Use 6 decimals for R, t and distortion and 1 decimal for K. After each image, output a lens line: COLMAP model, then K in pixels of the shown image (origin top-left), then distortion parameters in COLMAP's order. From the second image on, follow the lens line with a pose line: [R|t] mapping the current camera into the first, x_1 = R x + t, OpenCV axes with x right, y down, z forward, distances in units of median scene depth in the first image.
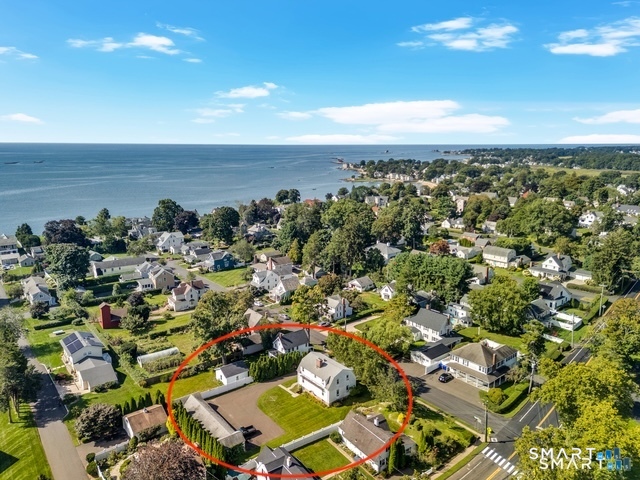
lens RADIAL K [[474.9, 0, 320.0], [0, 474.9, 240.0], [0, 0, 1]] dist [0.080618, -0.073403]
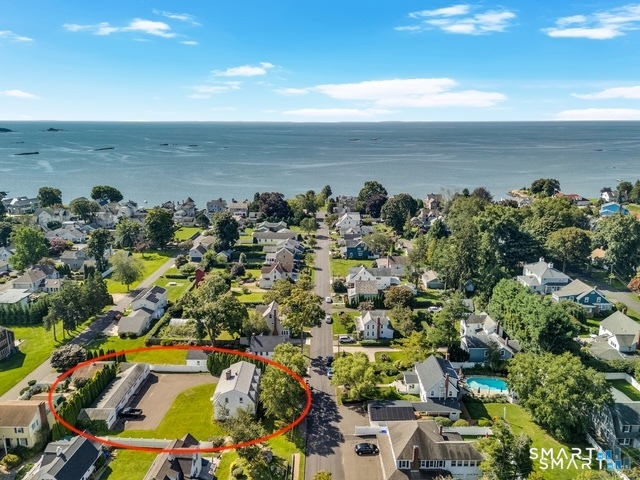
lens RADIAL K [[474.9, 0, 320.0], [0, 474.9, 240.0], [0, 0, 1]] dist [0.080618, -0.073403]
pose [[0.768650, 0.157831, -0.619893, 0.442700], [-0.129745, 0.987407, 0.090523, -0.069860], [0.626373, 0.010848, 0.779448, 0.256522]]
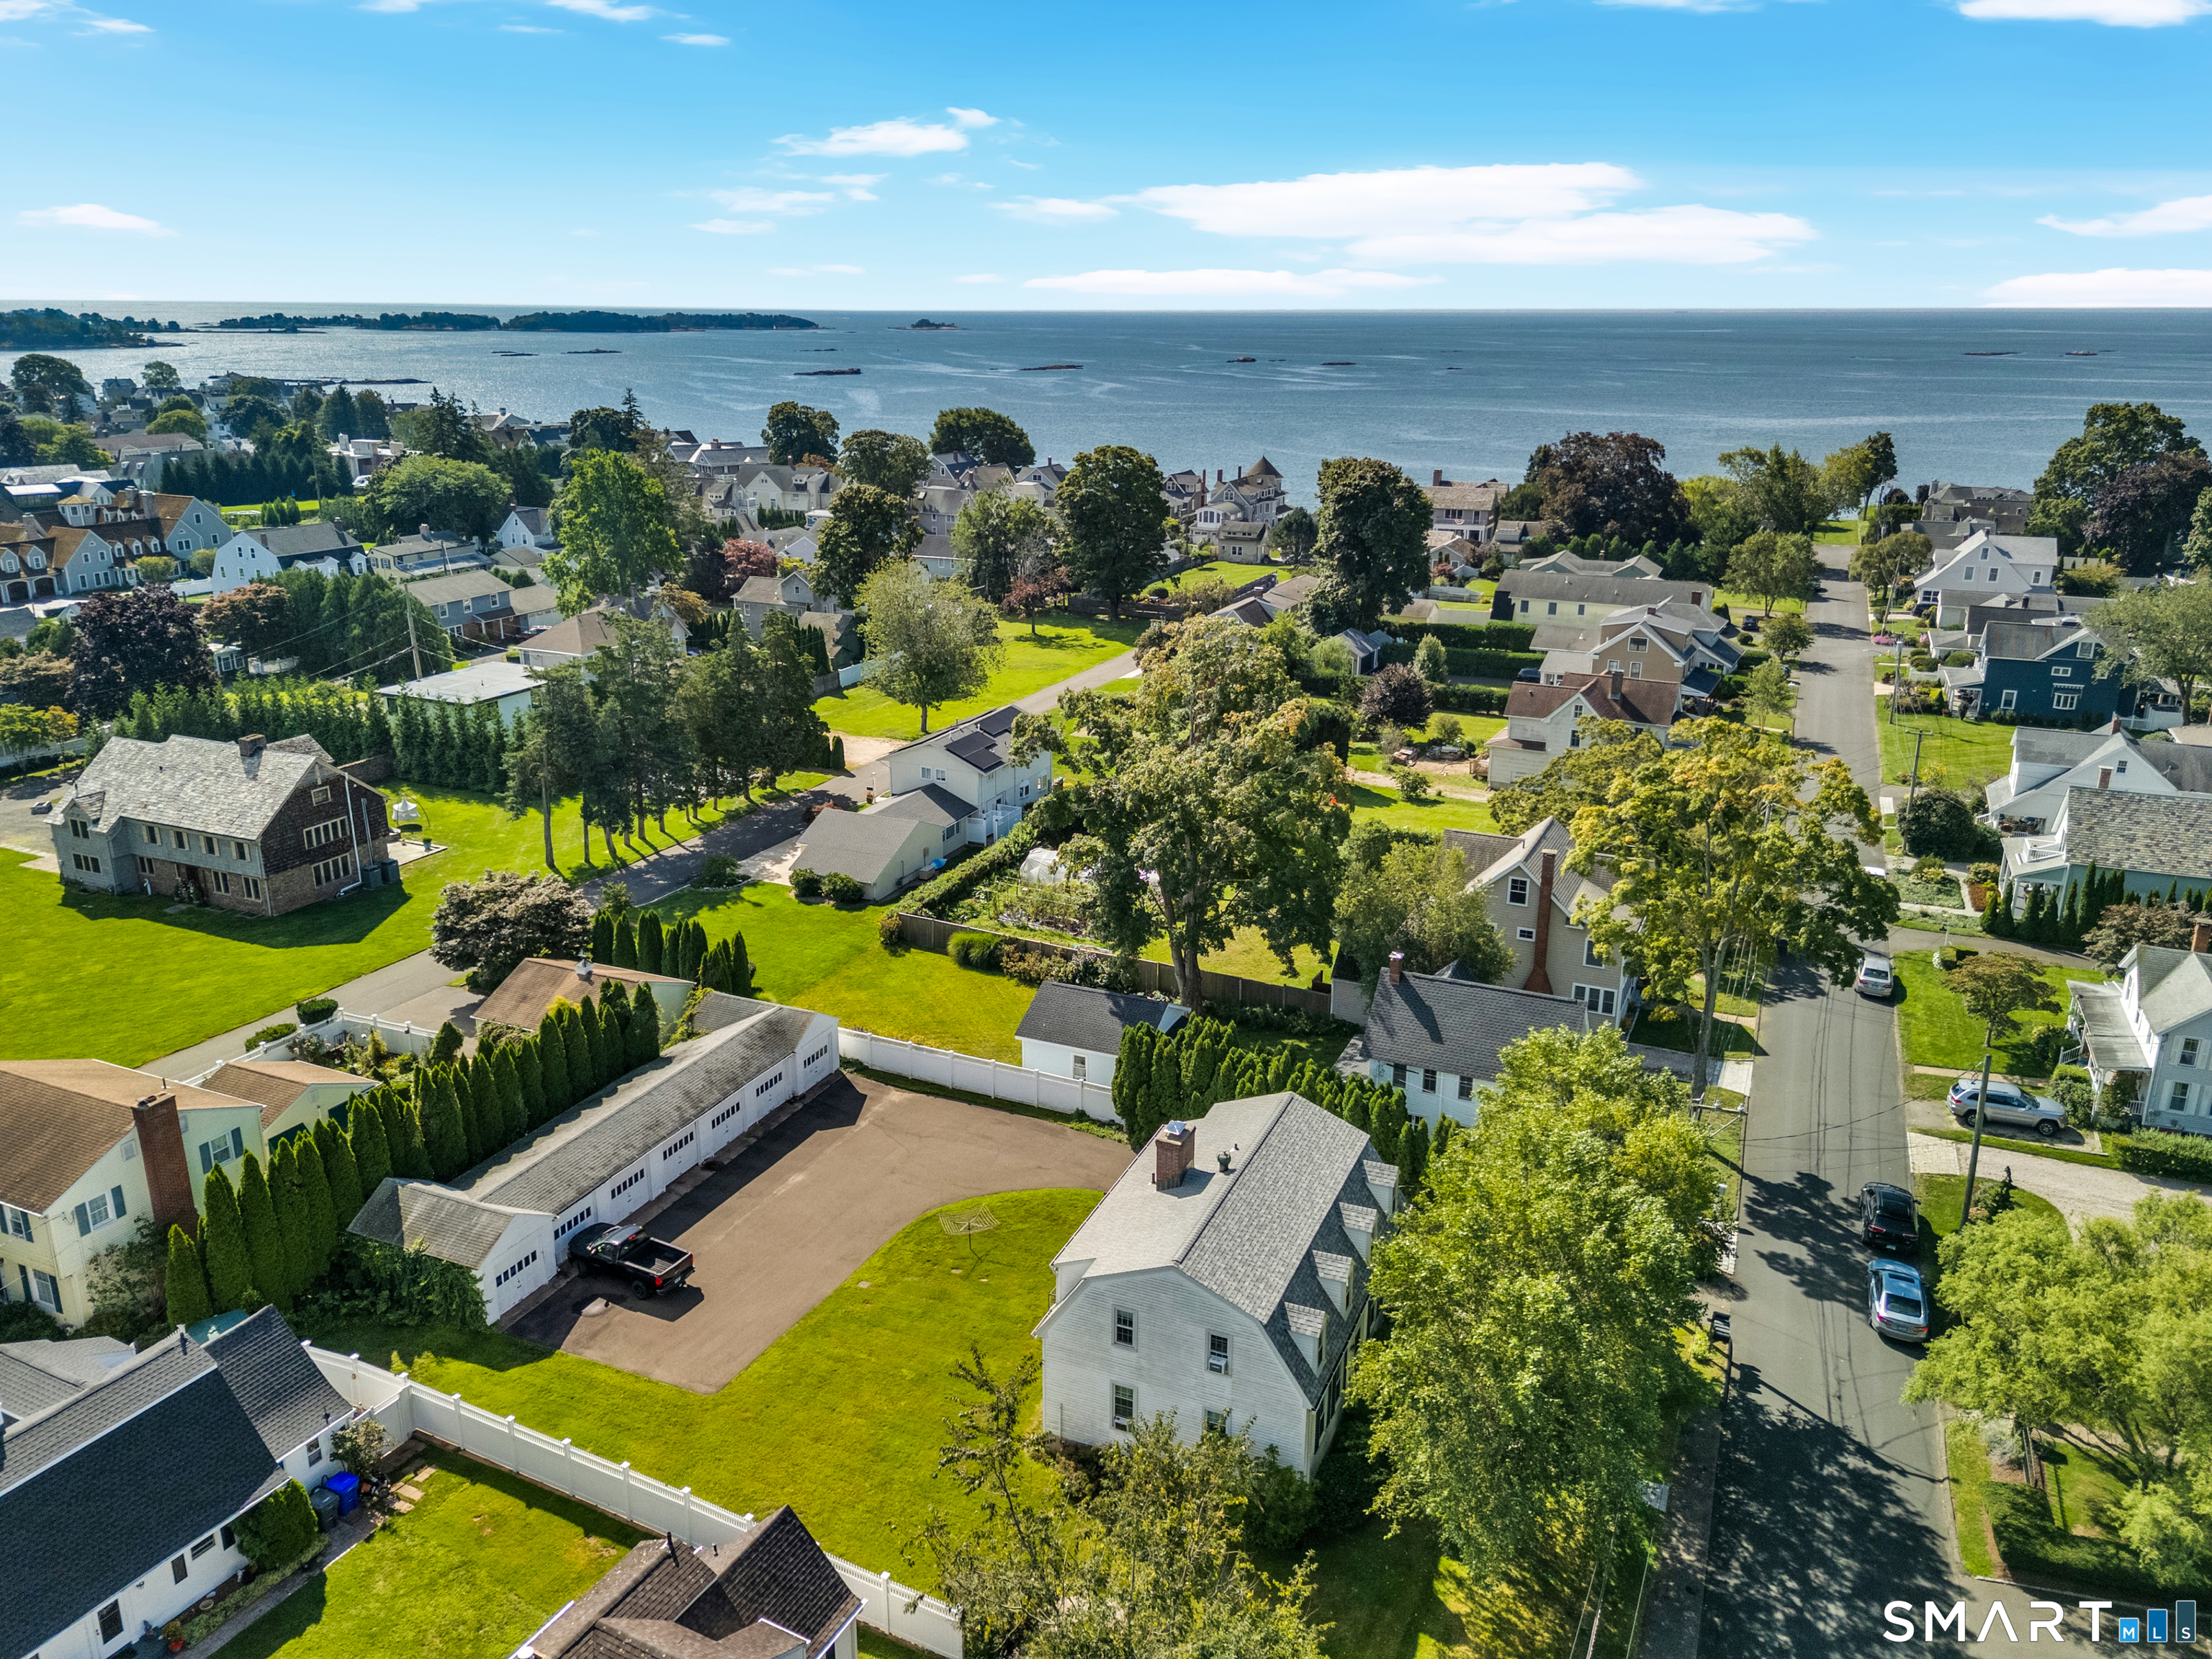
lens RADIAL K [[1618.4, 0, 1106.0], [0, 1618.4, 829.5], [0, 0, 1]] dist [0.126678, -0.159063]
pose [[0.461028, 0.273624, -0.844146, 0.240407], [-0.187189, 0.959855, 0.208898, 0.047543], [0.867418, 0.061708, 0.493739, 0.493284]]
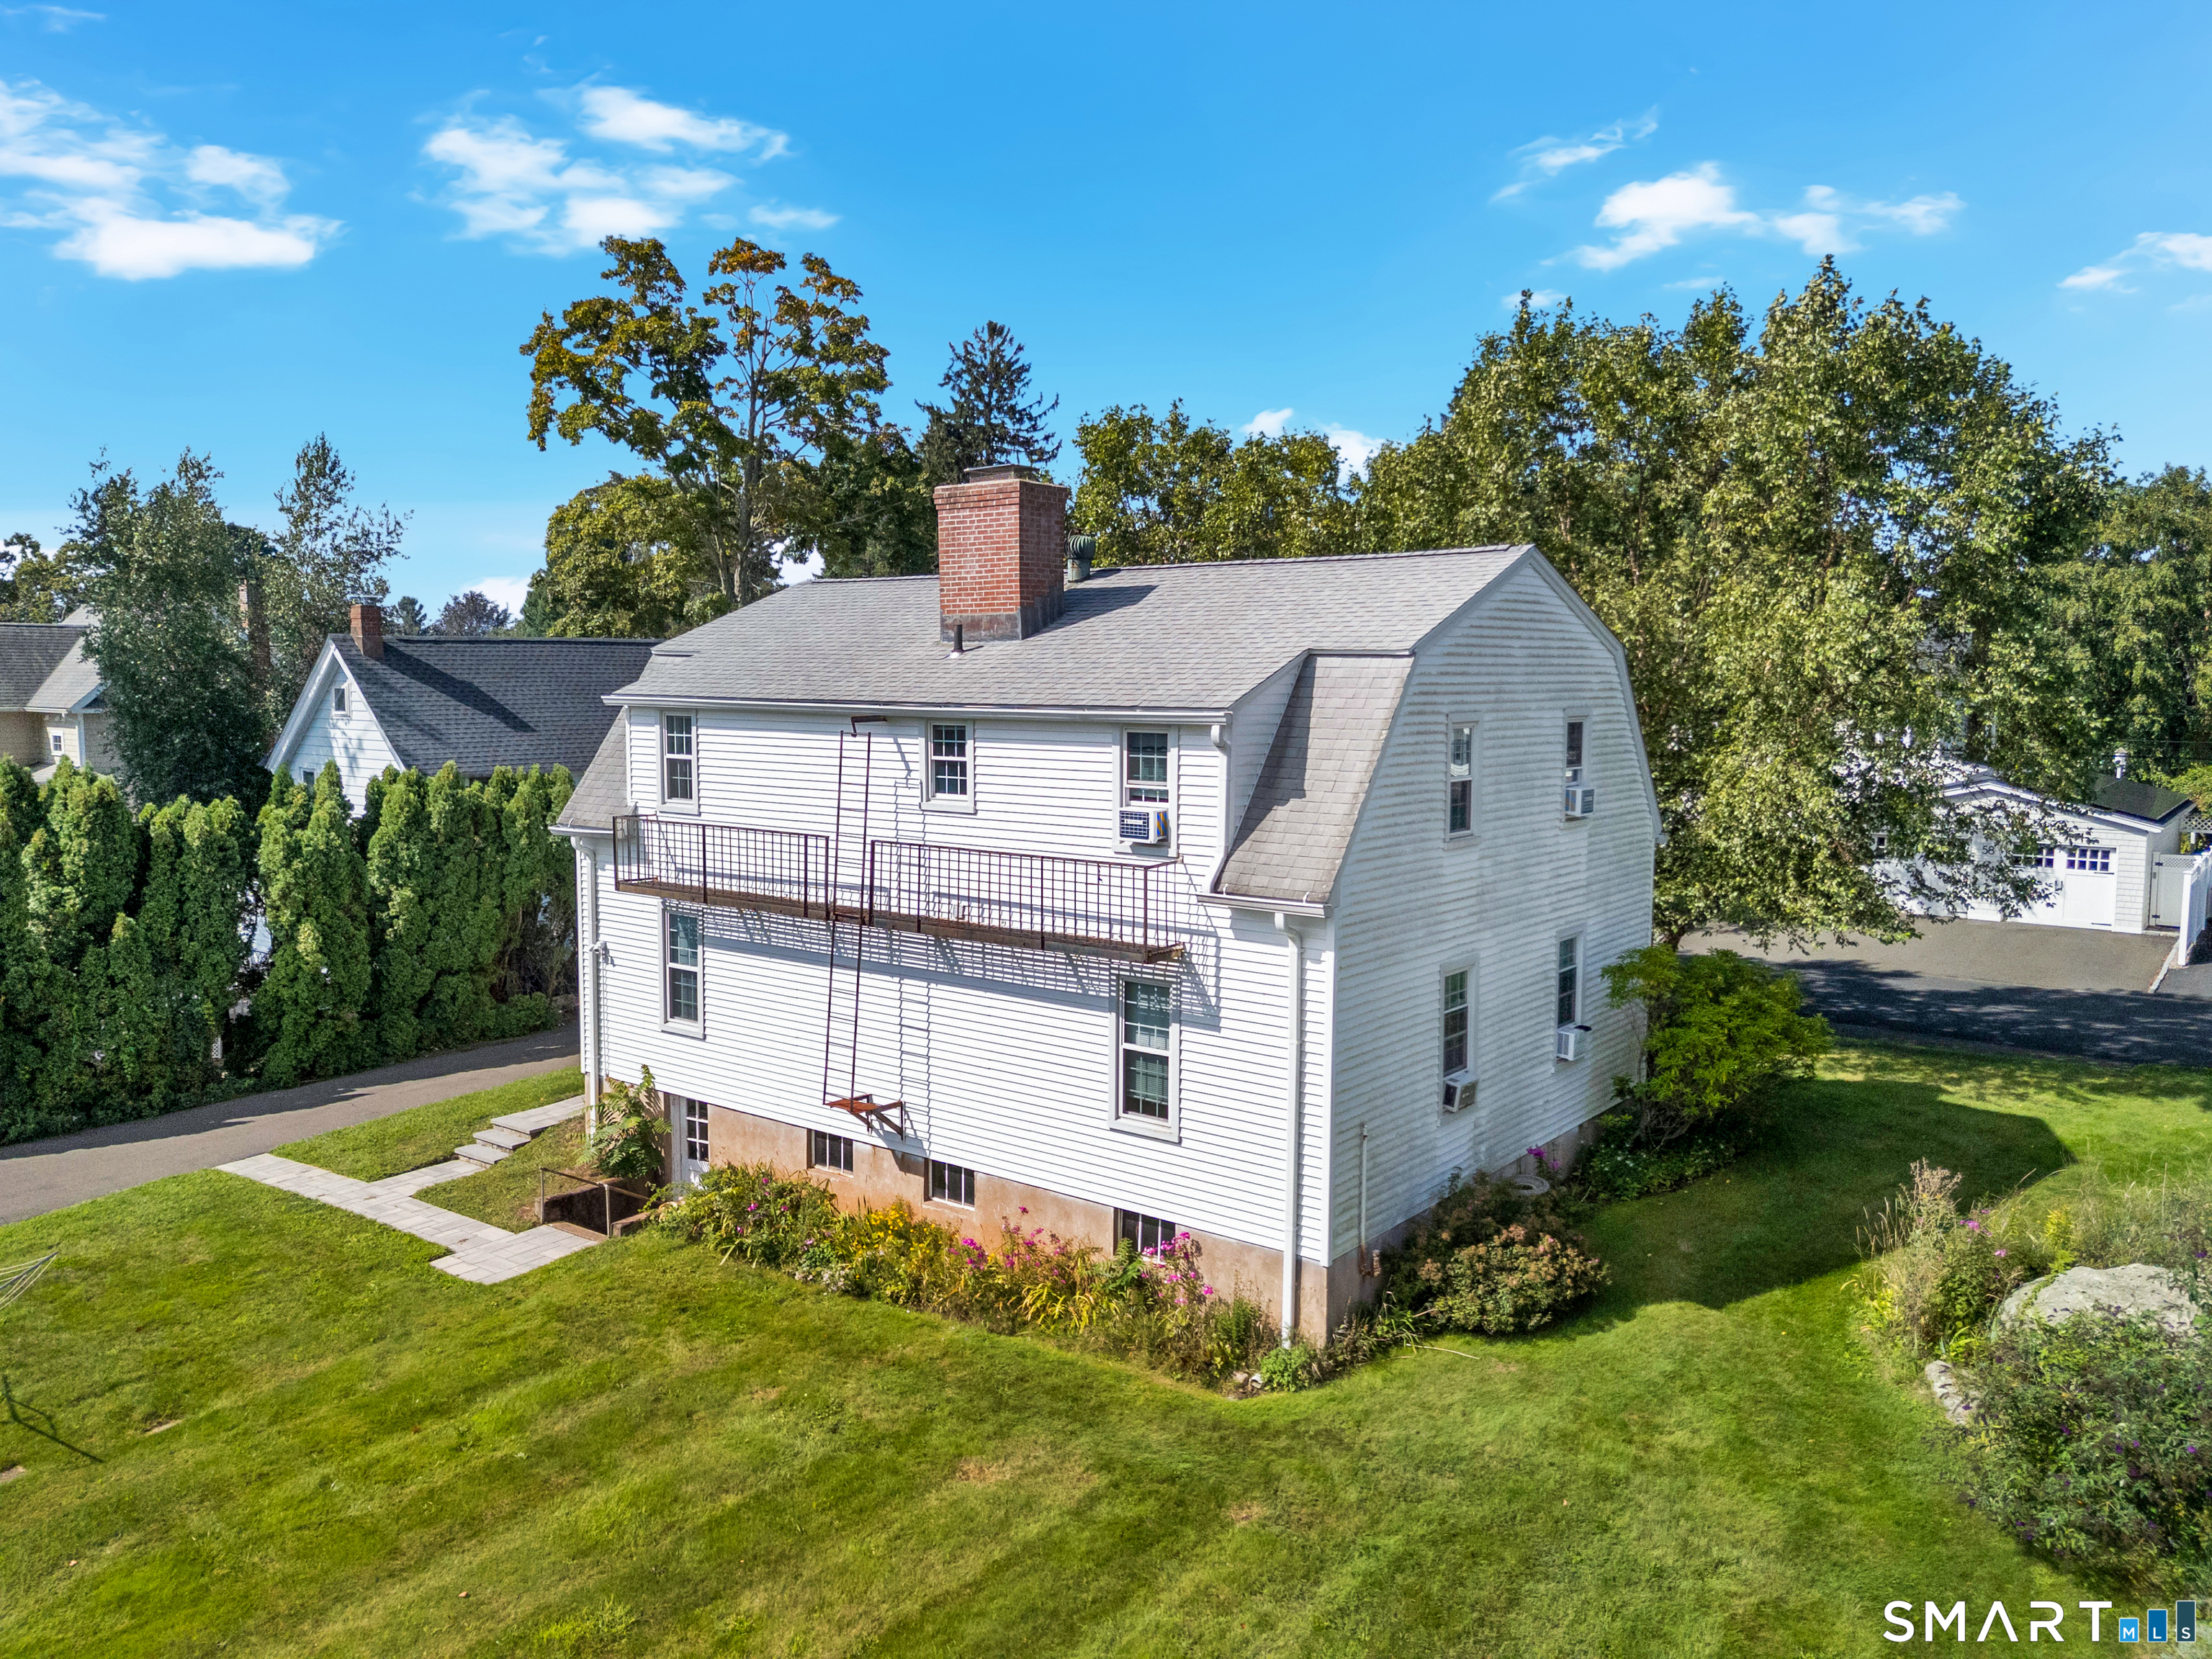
lens RADIAL K [[1618.4, 0, 1106.0], [0, 1618.4, 829.5], [0, 0, 1]] dist [0.126678, -0.159063]
pose [[0.974278, -0.016432, 0.224751, -0.020034], [0.039208, 0.994487, -0.097253, 0.201468], [-0.221914, 0.103563, 0.969551, 0.548862]]
